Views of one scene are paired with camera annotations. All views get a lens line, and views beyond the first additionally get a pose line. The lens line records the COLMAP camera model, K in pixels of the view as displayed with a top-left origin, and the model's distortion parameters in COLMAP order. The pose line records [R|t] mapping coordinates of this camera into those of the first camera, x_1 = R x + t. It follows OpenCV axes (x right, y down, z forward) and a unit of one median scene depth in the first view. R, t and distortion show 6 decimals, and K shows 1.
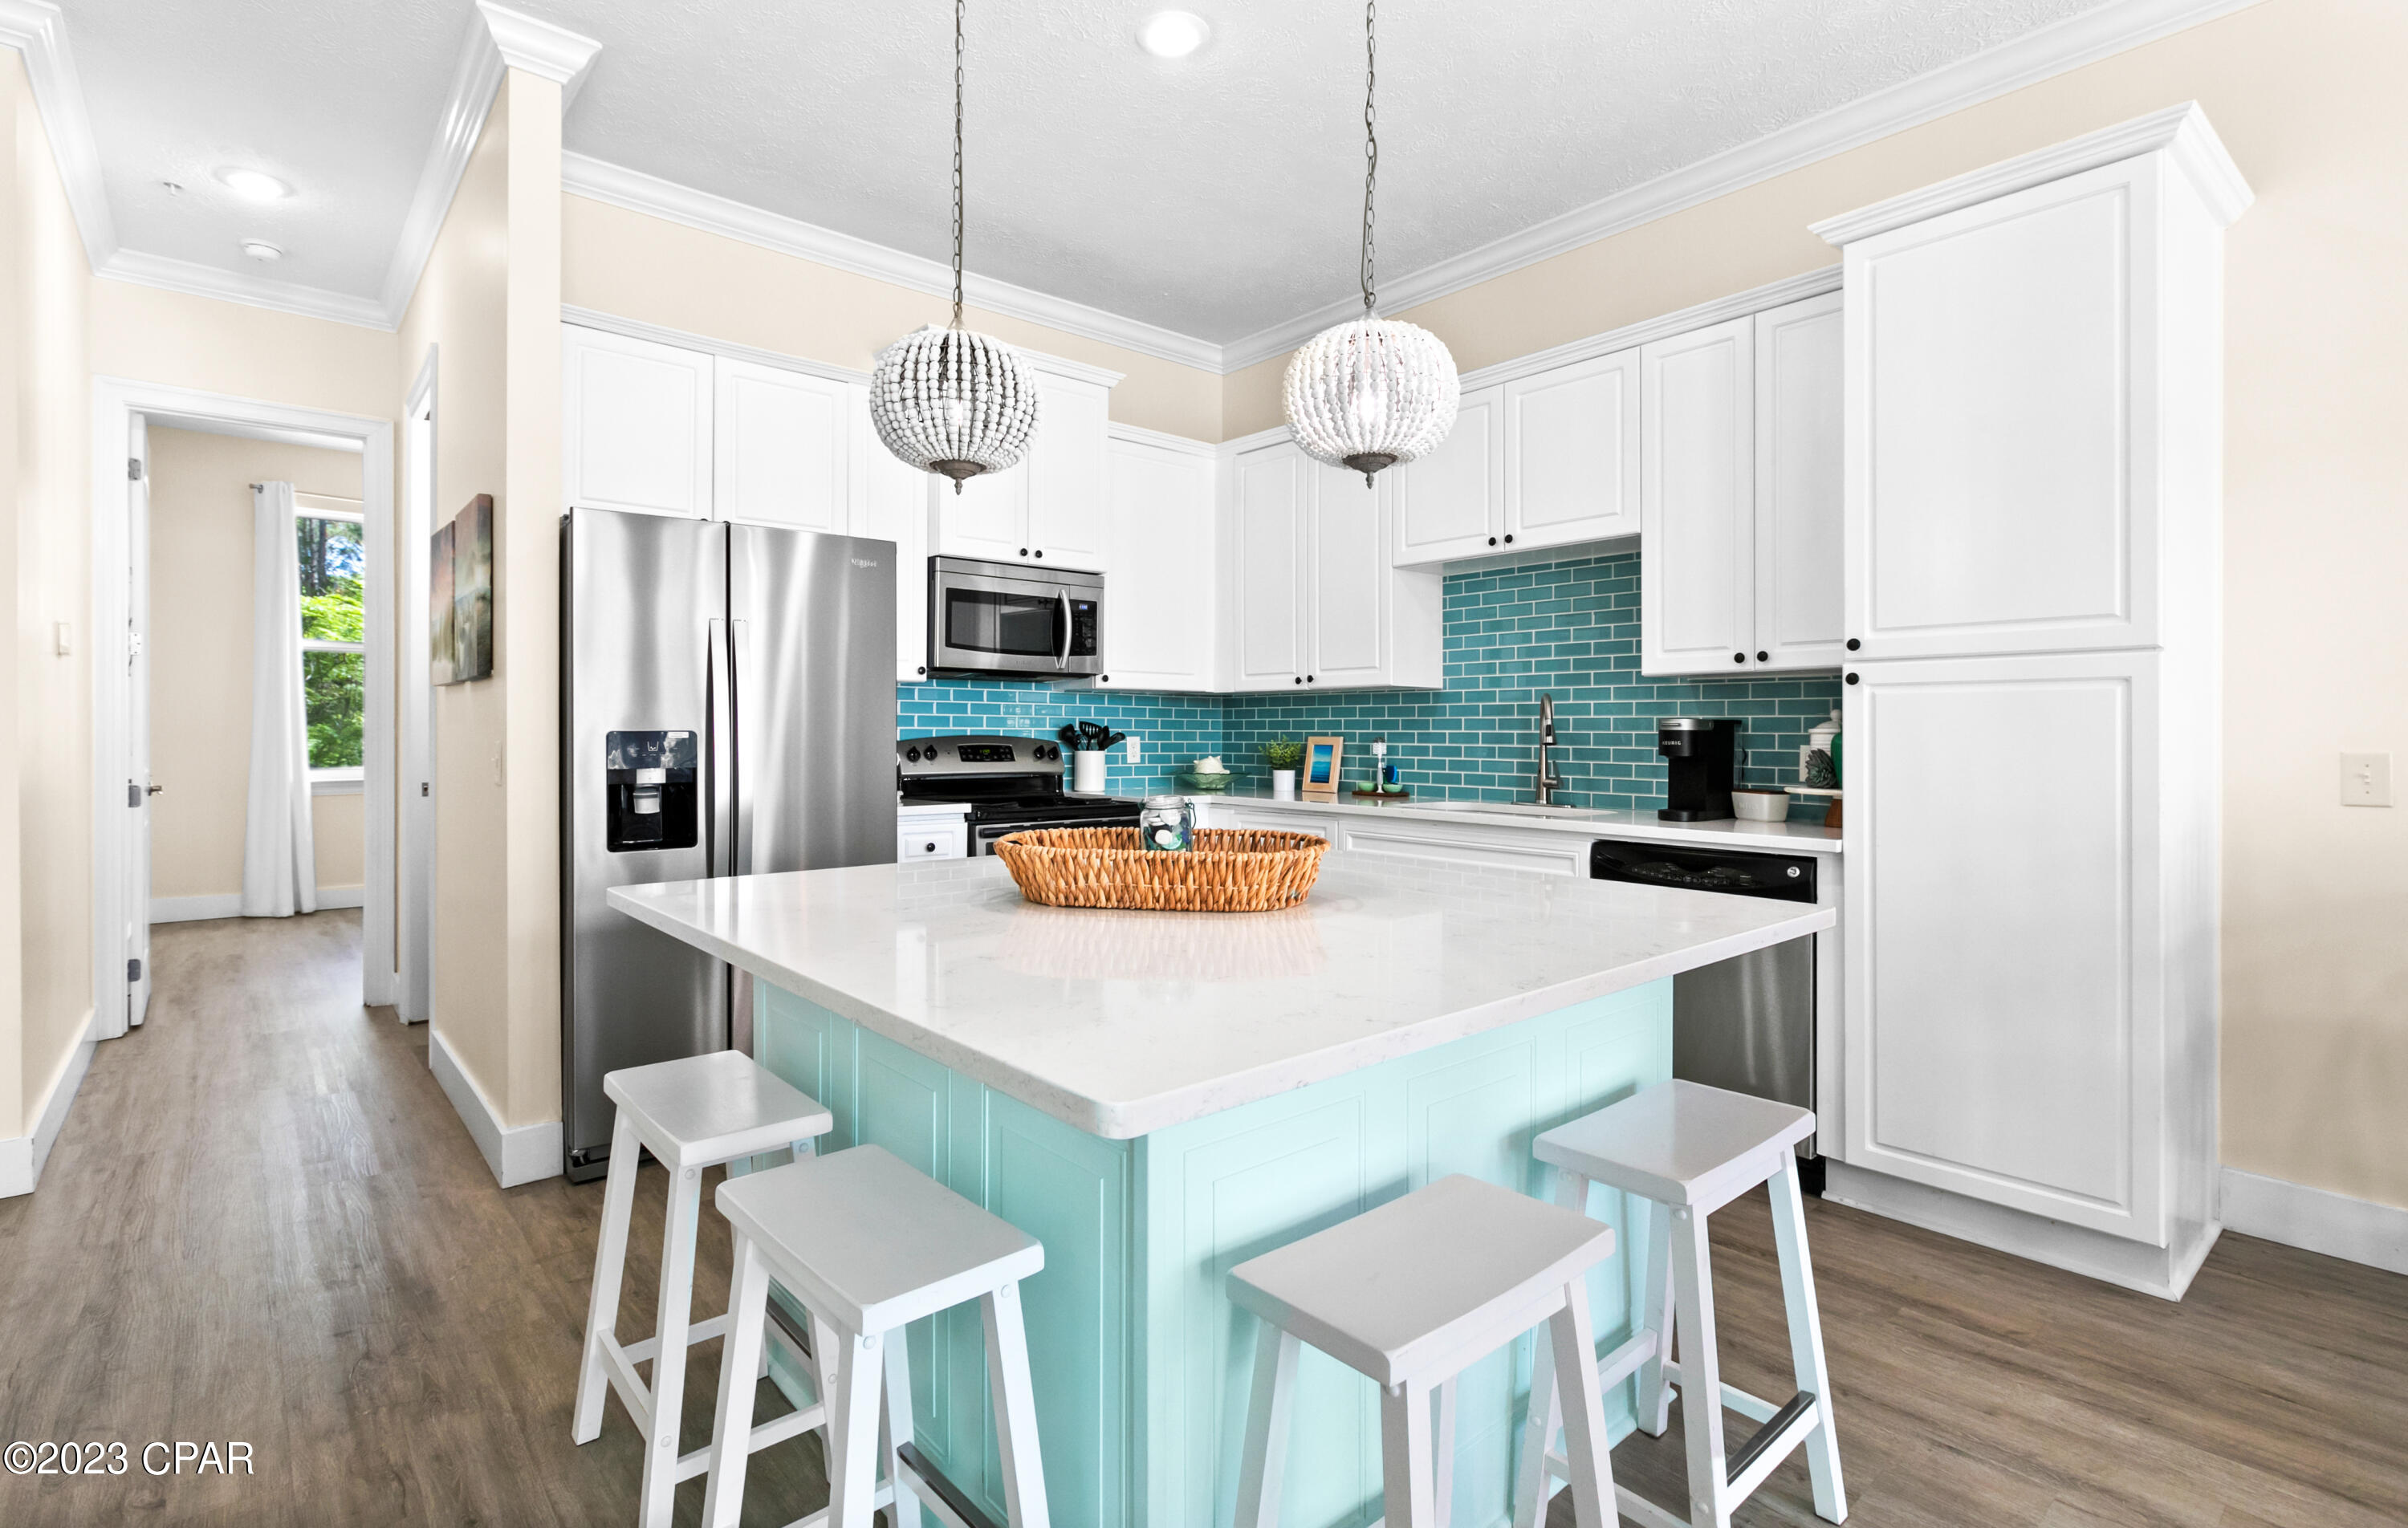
lens RADIAL K [[1109.9, 0, 1205.2], [0, 1109.9, 728.4], [0, 0, 1]] dist [-0.000319, 0.001053]
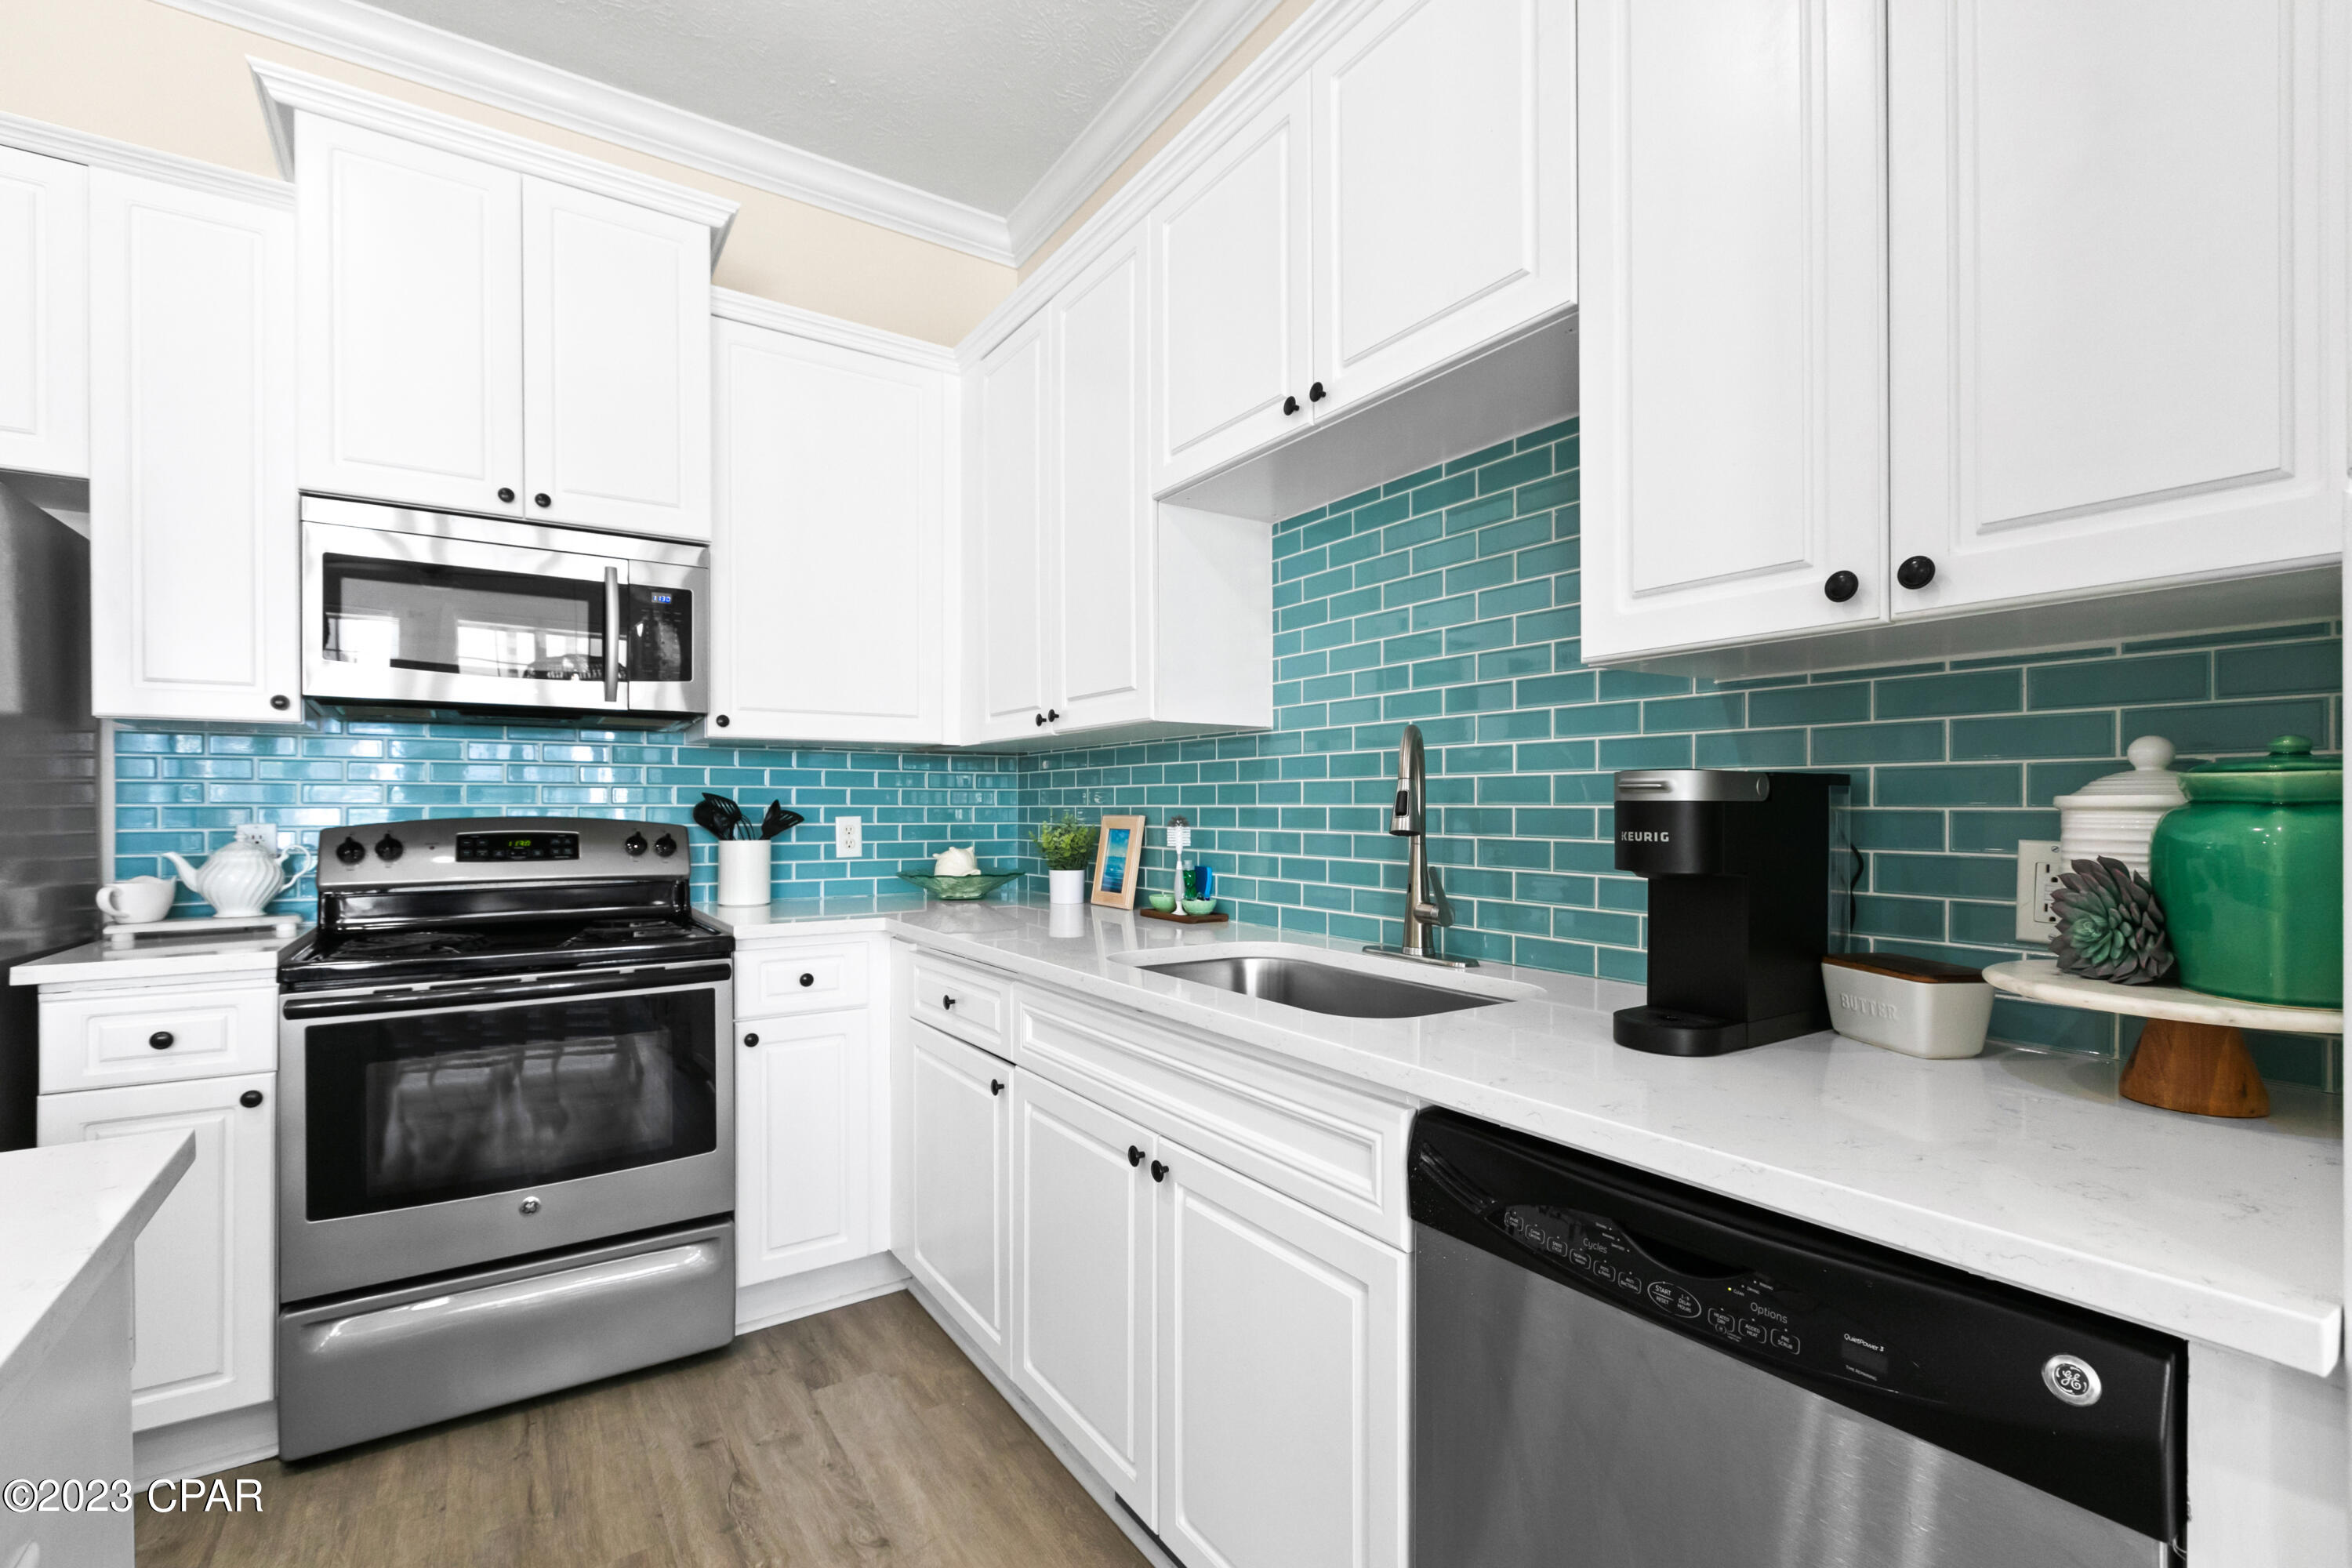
lens RADIAL K [[1065.4, 0, 1186.6], [0, 1065.4, 805.9], [0, 0, 1]] dist [-0.001178, -0.003575]
pose [[0.994187, -0.005928, -0.107500, 0.229581], [0.006351, 0.999973, 0.003593, 0.000460], [0.107476, -0.004254, 0.994199, 0.474534]]
